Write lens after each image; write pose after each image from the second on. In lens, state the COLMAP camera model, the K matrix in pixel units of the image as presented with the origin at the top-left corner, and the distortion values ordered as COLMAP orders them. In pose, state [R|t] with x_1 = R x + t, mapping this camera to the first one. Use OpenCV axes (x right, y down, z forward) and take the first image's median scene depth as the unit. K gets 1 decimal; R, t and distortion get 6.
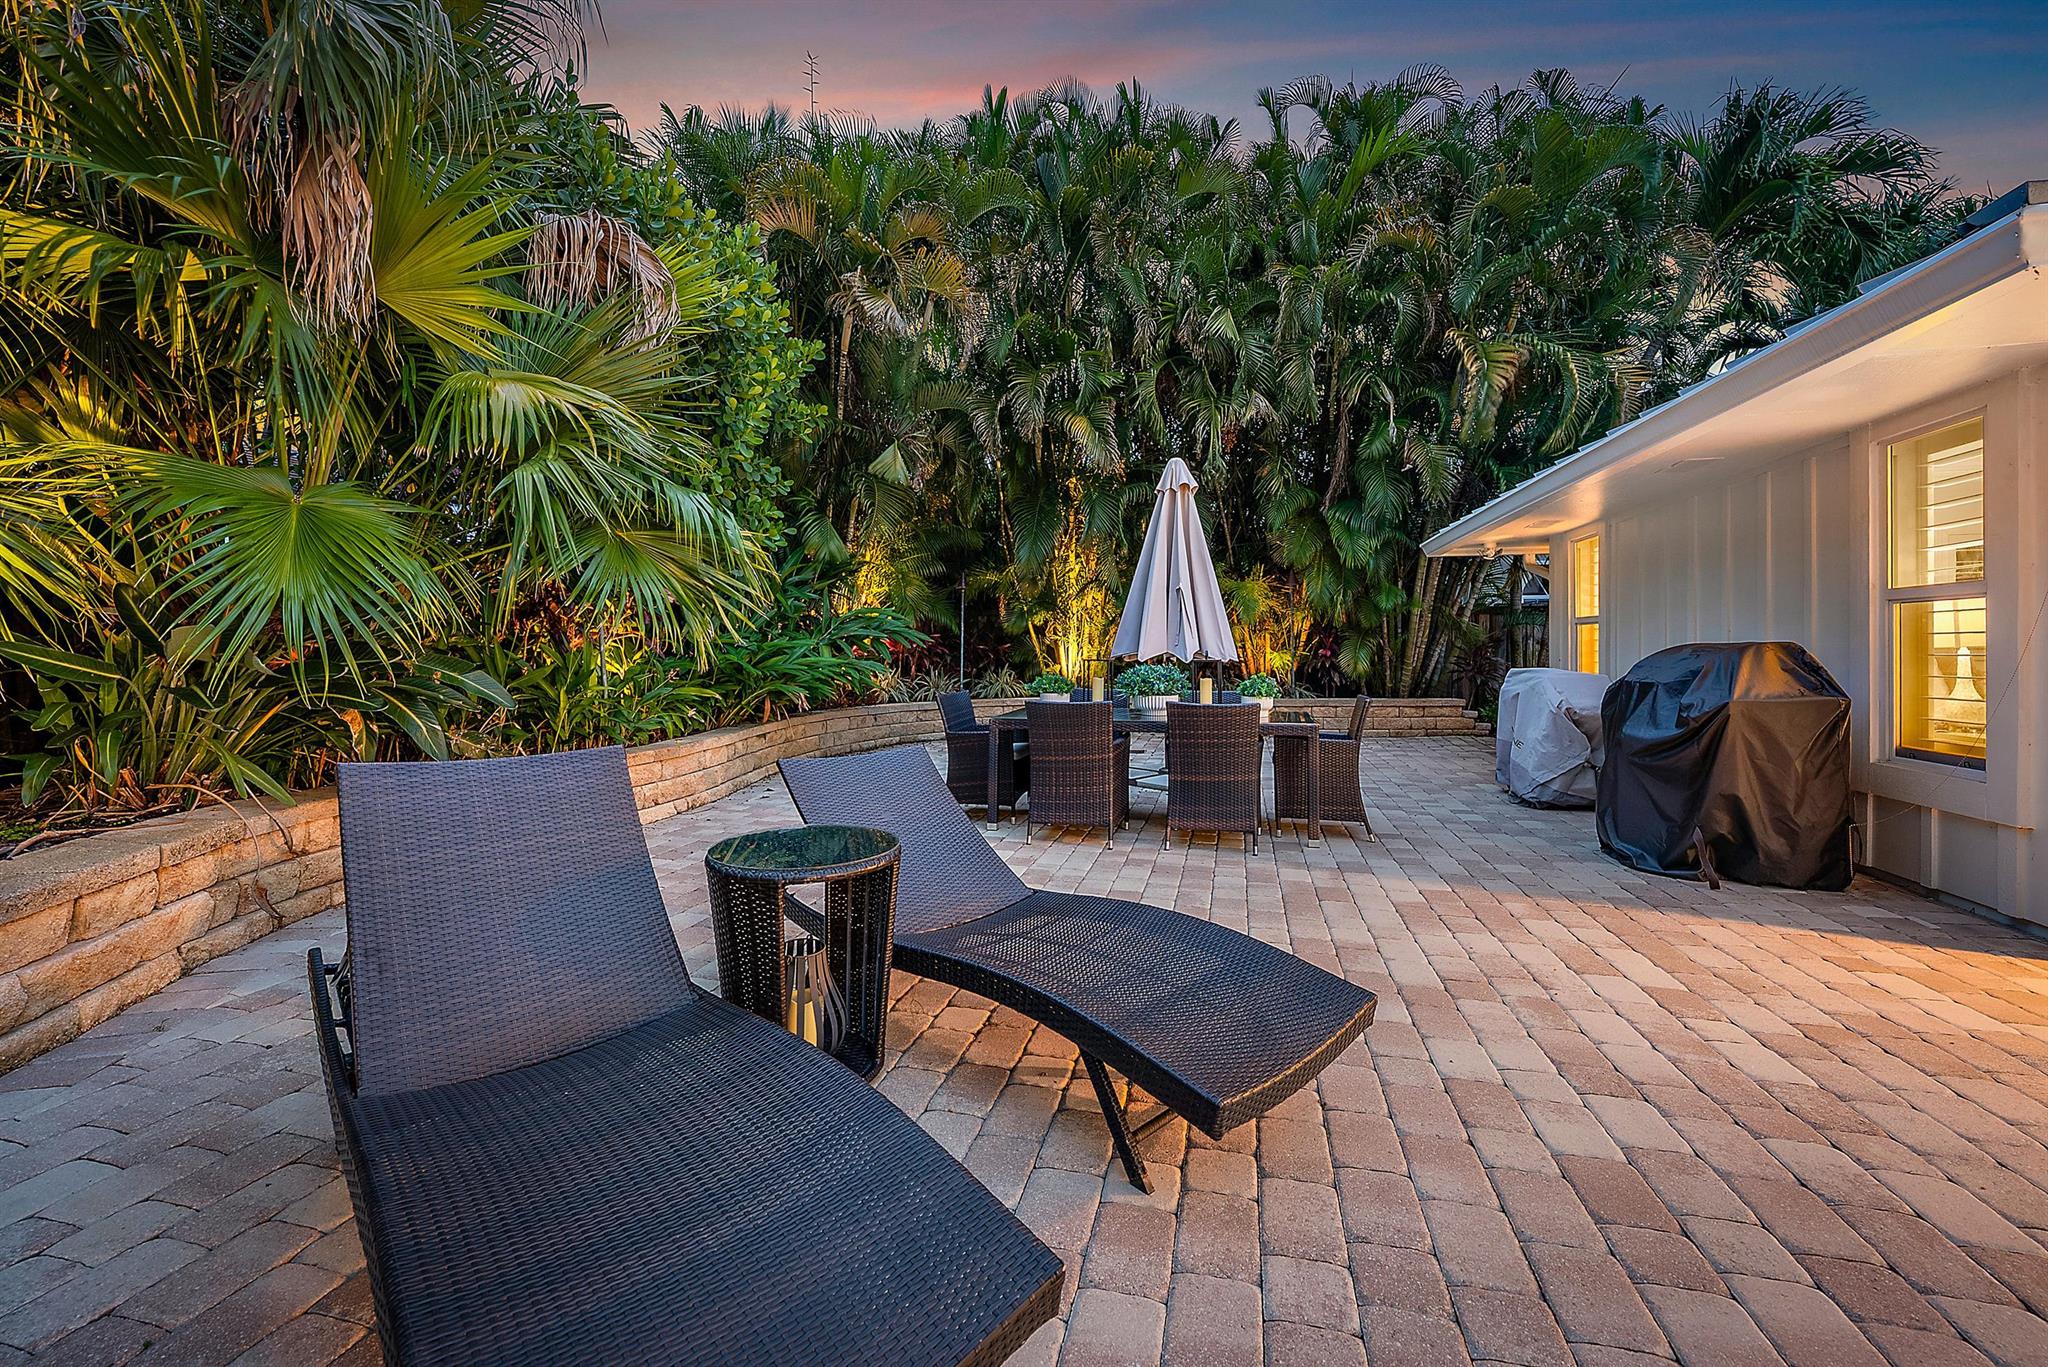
lens RADIAL K [[808.3, 0, 1026.2], [0, 808.3, 661.7], [0, 0, 1]] dist [-0.000028, 0.000224]
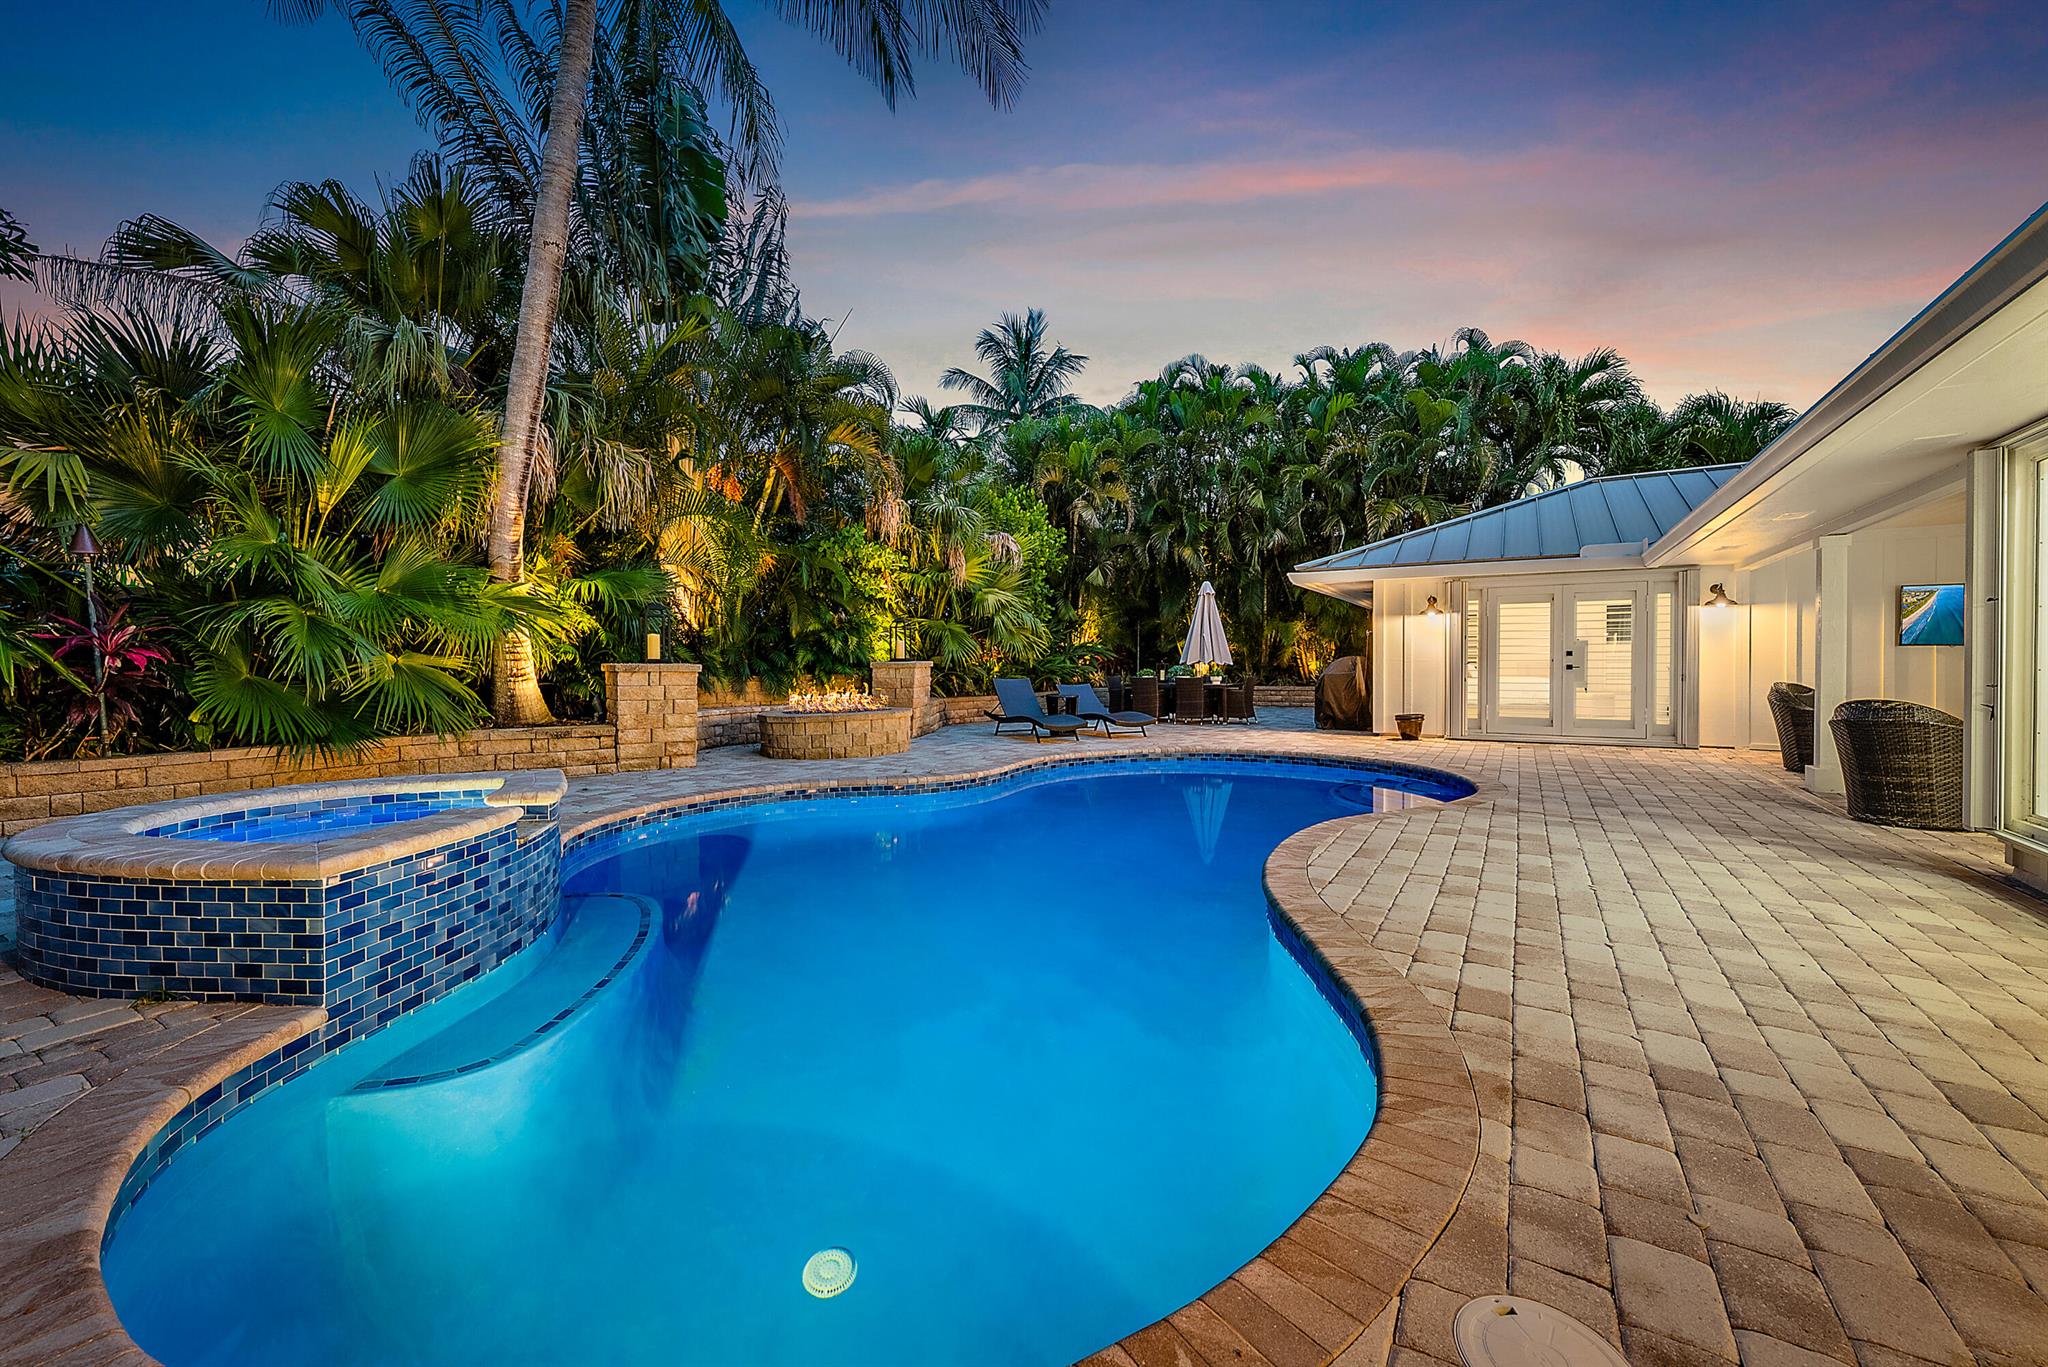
lens RADIAL K [[808.3, 0, 1026.2], [0, 808.3, 661.7], [0, 0, 1]] dist [-0.000028, 0.000224]
pose [[0.954791, -0.007999, -0.297169, 0.294690], [0.003329, 0.999863, -0.016217, 0.021395], [0.297258, 0.014495, 0.954687, -1.125882]]
